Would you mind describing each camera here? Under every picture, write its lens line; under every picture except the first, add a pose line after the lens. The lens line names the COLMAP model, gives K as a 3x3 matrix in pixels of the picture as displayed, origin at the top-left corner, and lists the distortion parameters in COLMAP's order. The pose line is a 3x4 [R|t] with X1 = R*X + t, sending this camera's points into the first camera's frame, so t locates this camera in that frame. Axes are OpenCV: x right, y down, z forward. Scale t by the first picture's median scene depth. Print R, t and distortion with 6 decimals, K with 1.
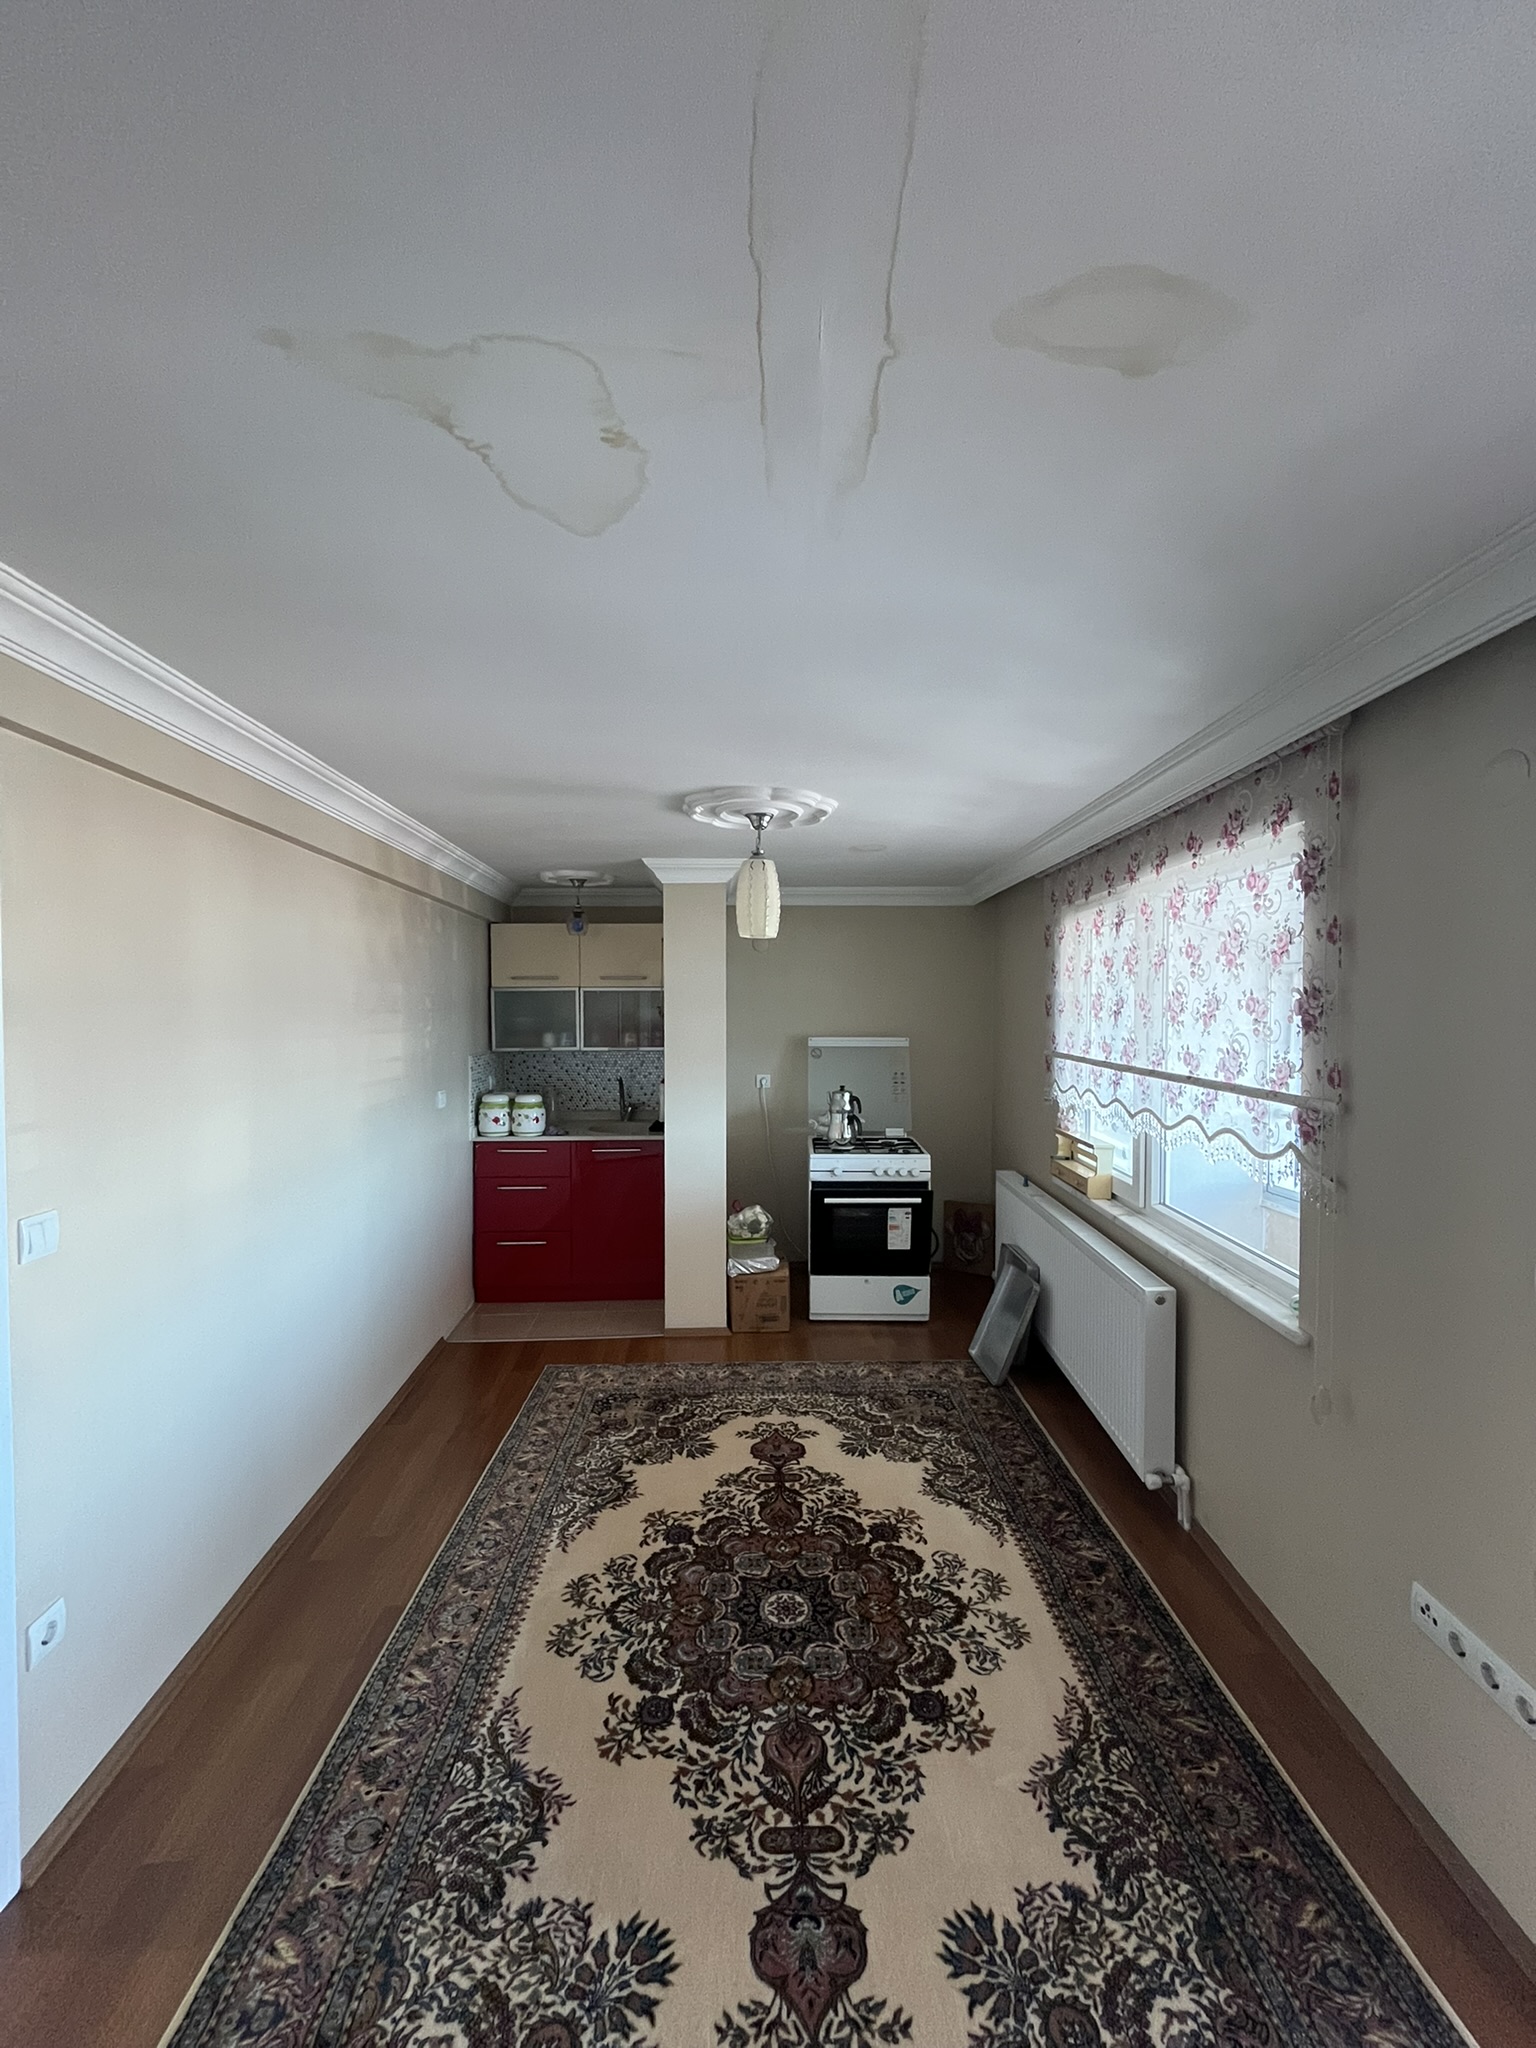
lens RADIAL K [[820.3, 0, 774.3], [0, 820.3, 1018.6], [0, 0, 1]] dist [-0.004801, -0.001037]
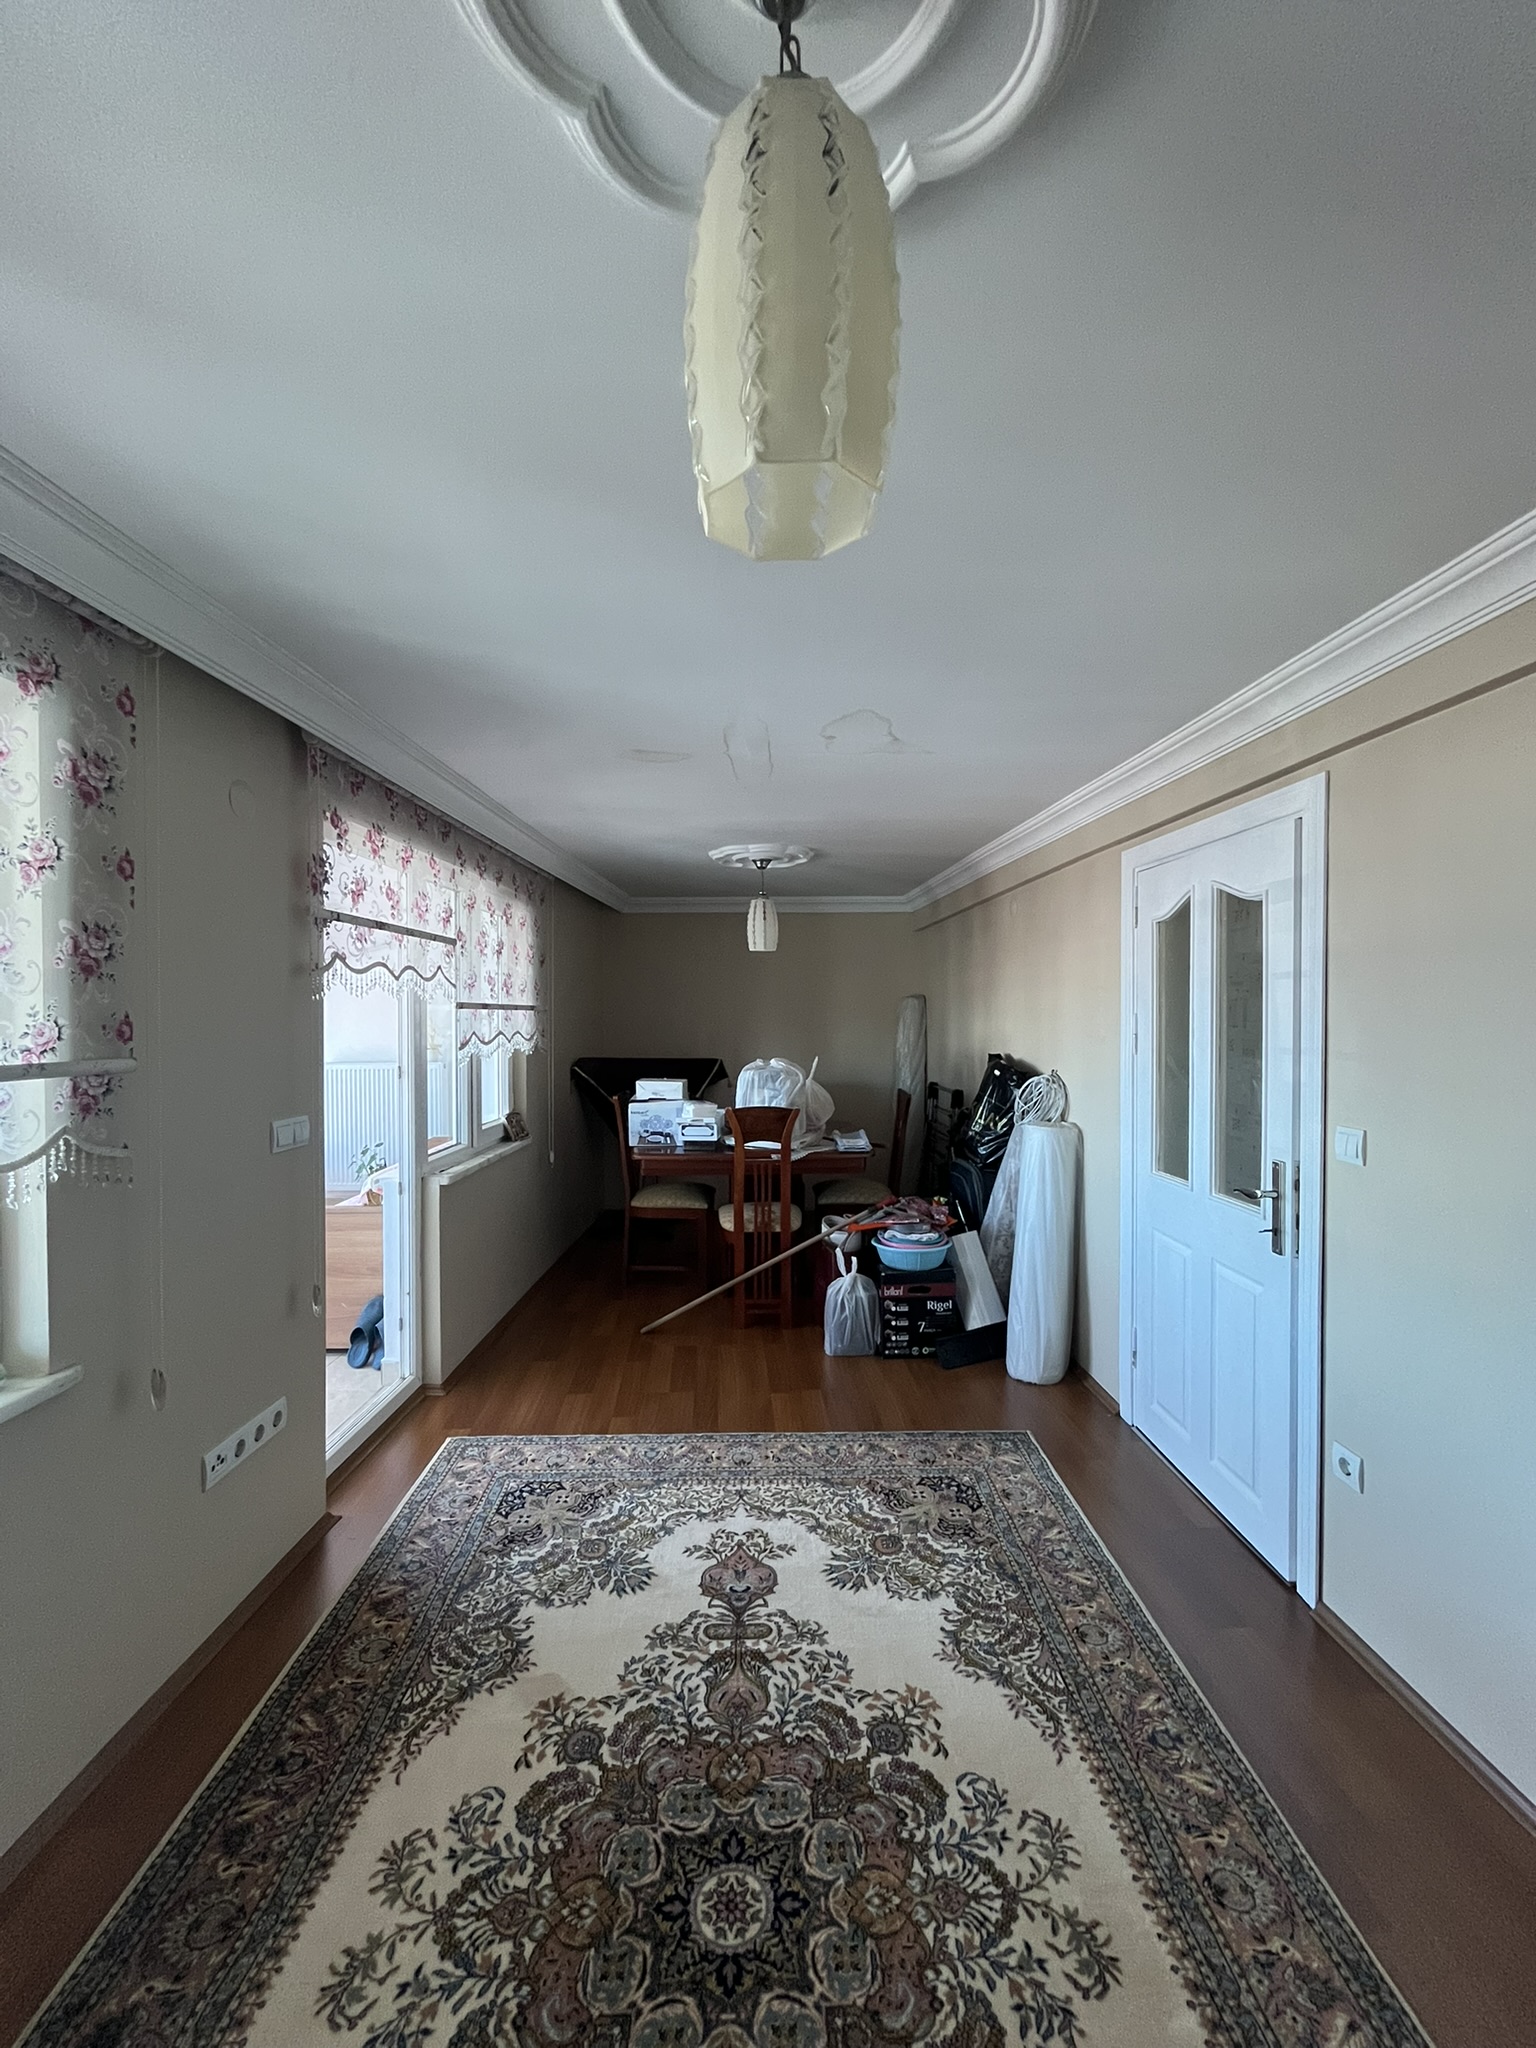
lens RADIAL K [[820.3, 0, 766.7], [0, 820.3, 1017.7], [0, 0, 1]] dist [-0.004801, -0.001037]
pose [[-0.999866, -0.001279, 0.016333, -0.026283], [-0.000913, 0.999749, 0.022374, 0.038958], [-0.016357, 0.022356, -0.999616, 1.961906]]
